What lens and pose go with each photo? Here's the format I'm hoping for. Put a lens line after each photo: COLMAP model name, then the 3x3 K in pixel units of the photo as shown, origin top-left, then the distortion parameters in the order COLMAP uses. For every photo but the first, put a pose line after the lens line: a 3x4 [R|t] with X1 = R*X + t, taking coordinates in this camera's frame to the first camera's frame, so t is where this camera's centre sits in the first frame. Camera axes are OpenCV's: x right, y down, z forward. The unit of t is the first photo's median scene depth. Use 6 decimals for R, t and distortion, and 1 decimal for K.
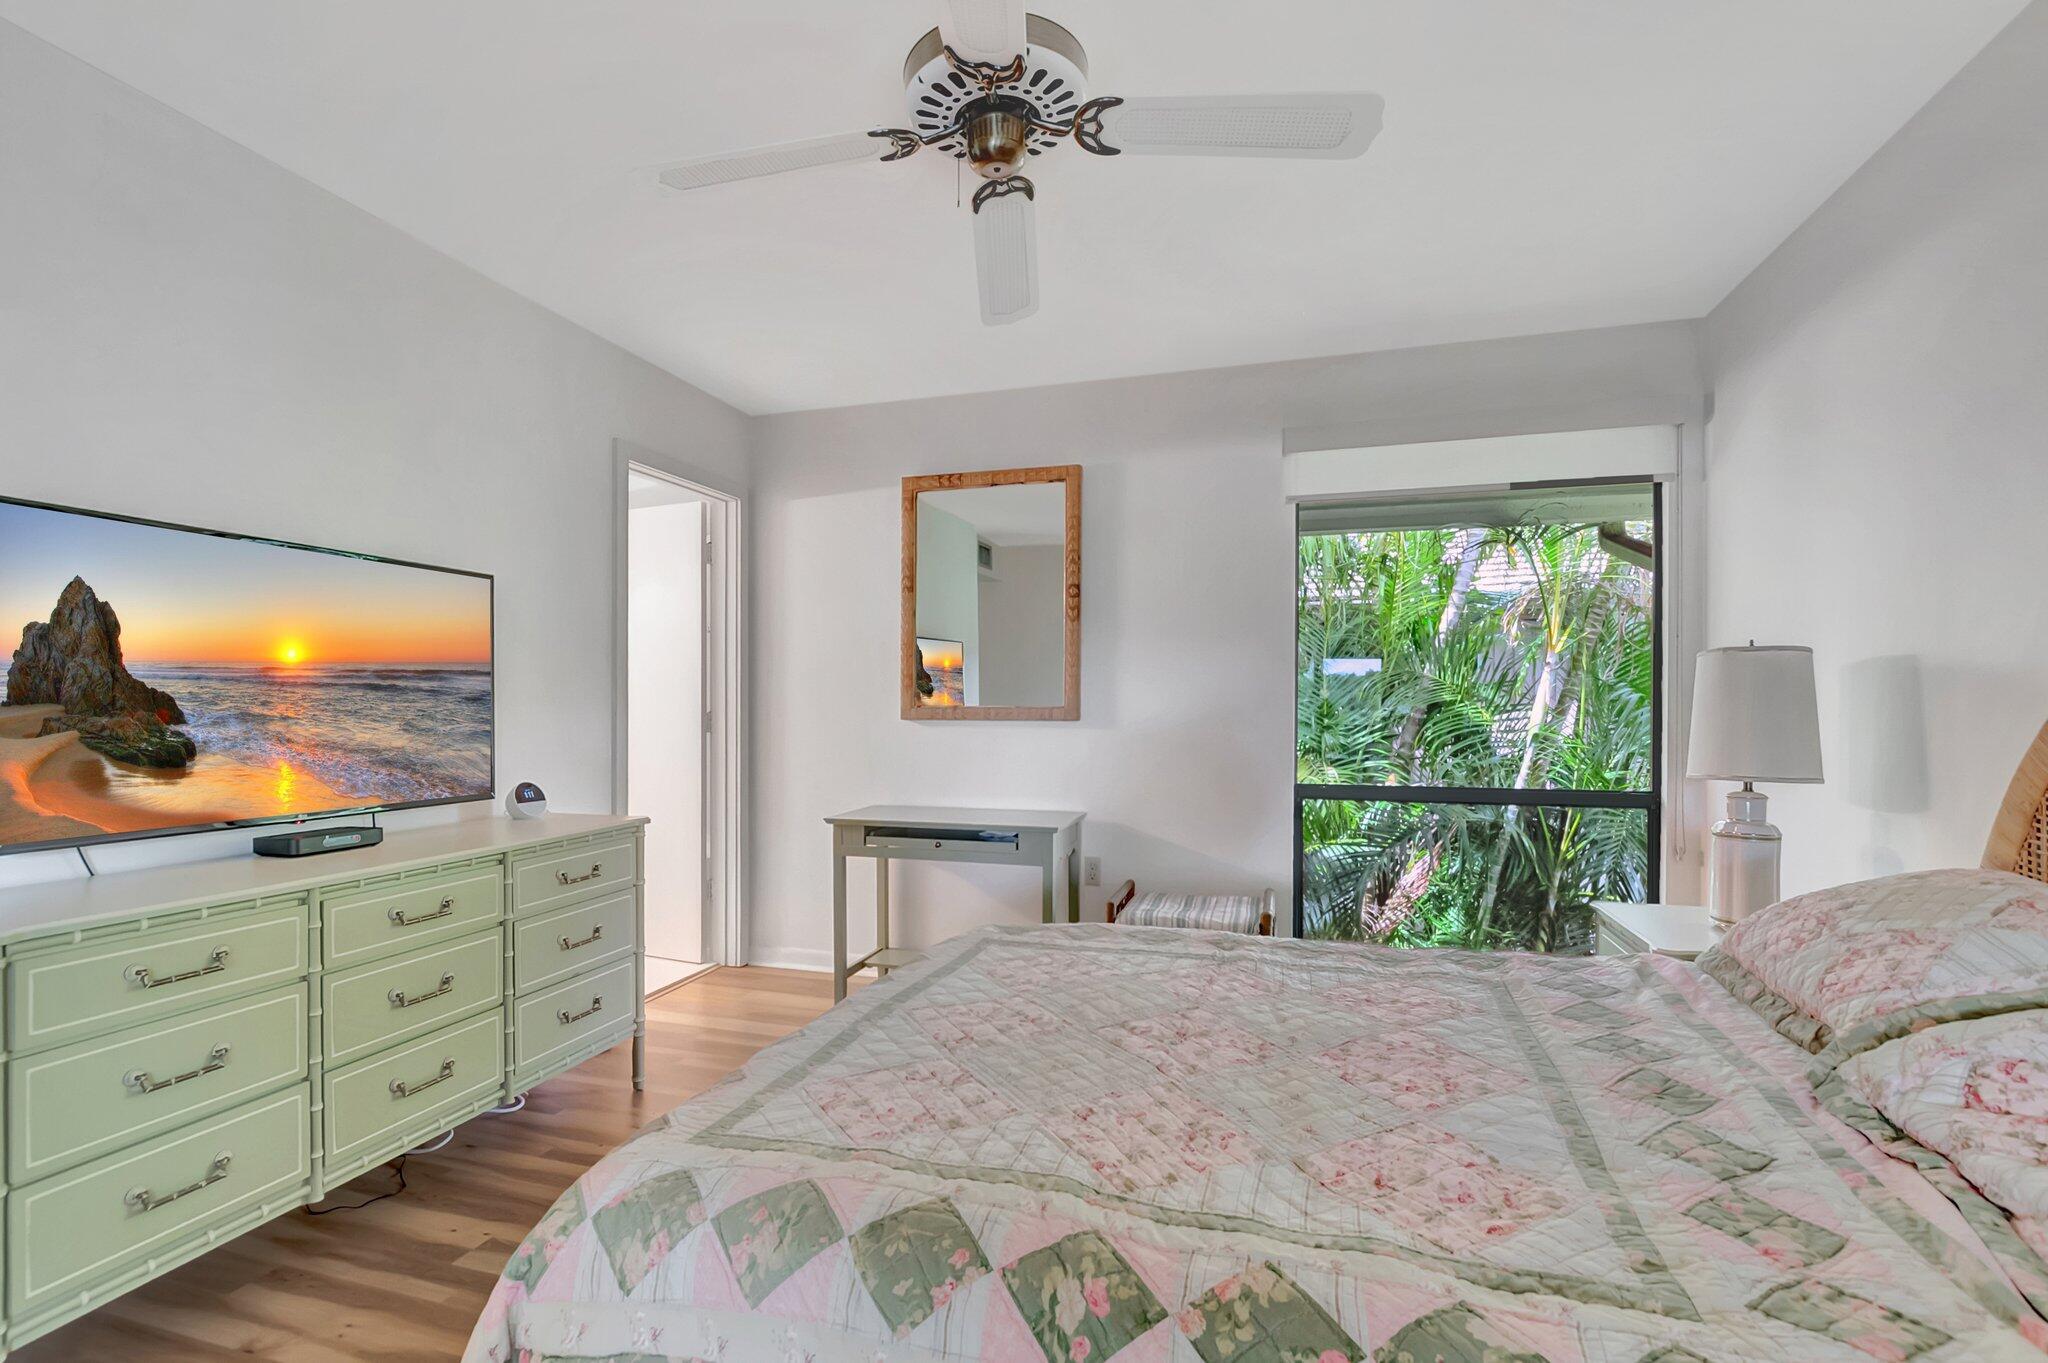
lens RADIAL K [[948.5, 0, 1019.8], [0, 948.5, 696.8], [0, 0, 1]] dist [-0.001201, -0.000286]
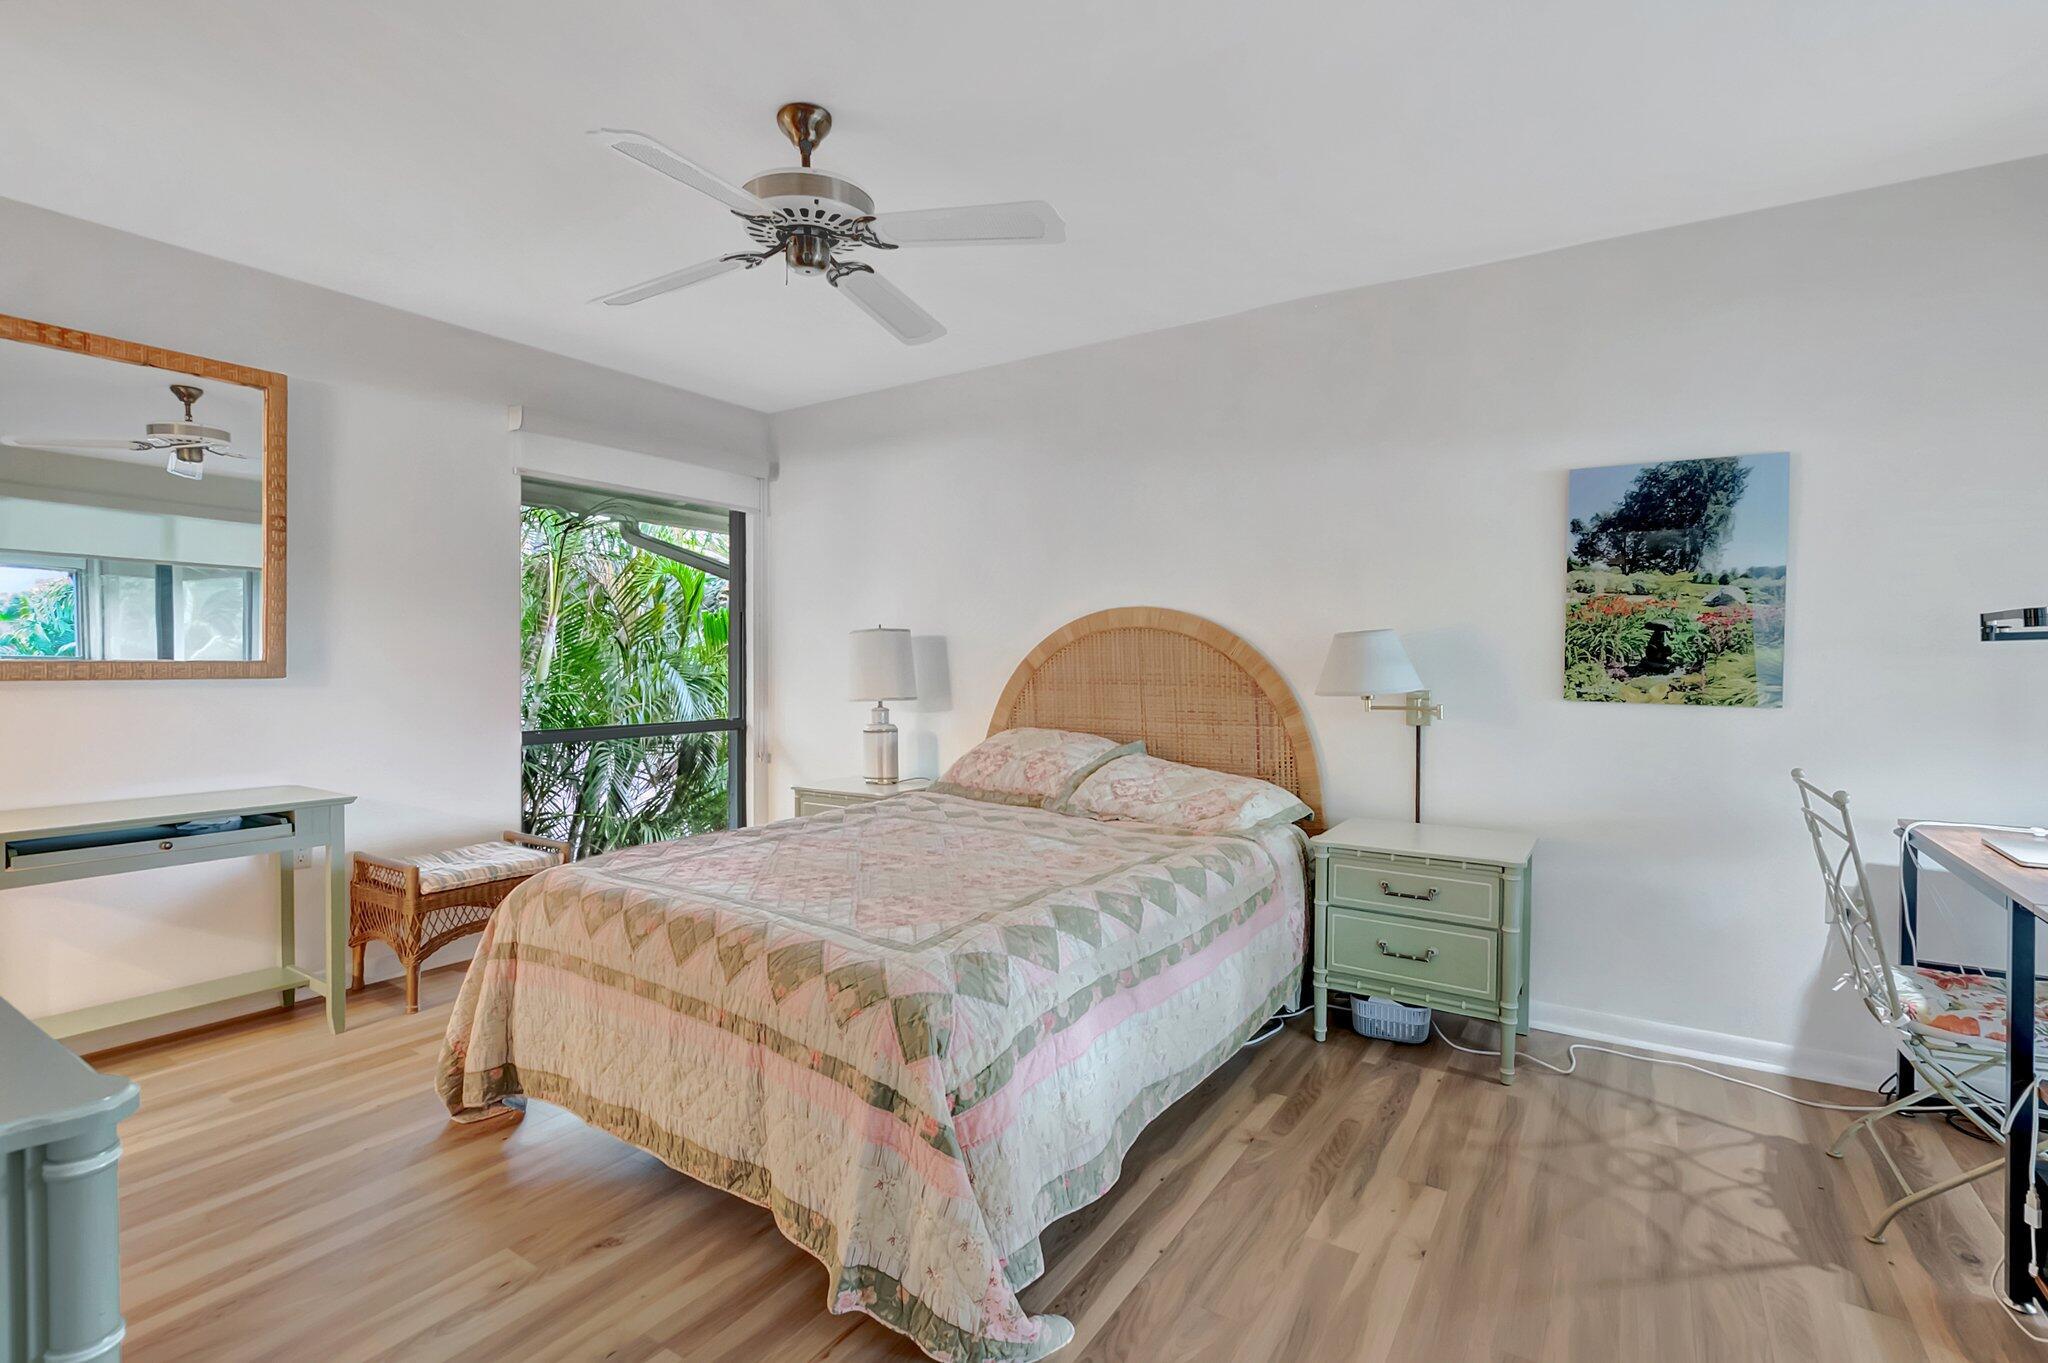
lens RADIAL K [[908.8, 0, 1016.7], [0, 908.8, 674.7], [0, 0, 1]] dist [-0.001077, -0.000236]
pose [[0.304308, -0.014897, 0.952457, -0.593918], [-0.008863, 0.999790, 0.018469, 0.001594], [-0.952532, -0.014062, 0.304112, 0.151319]]
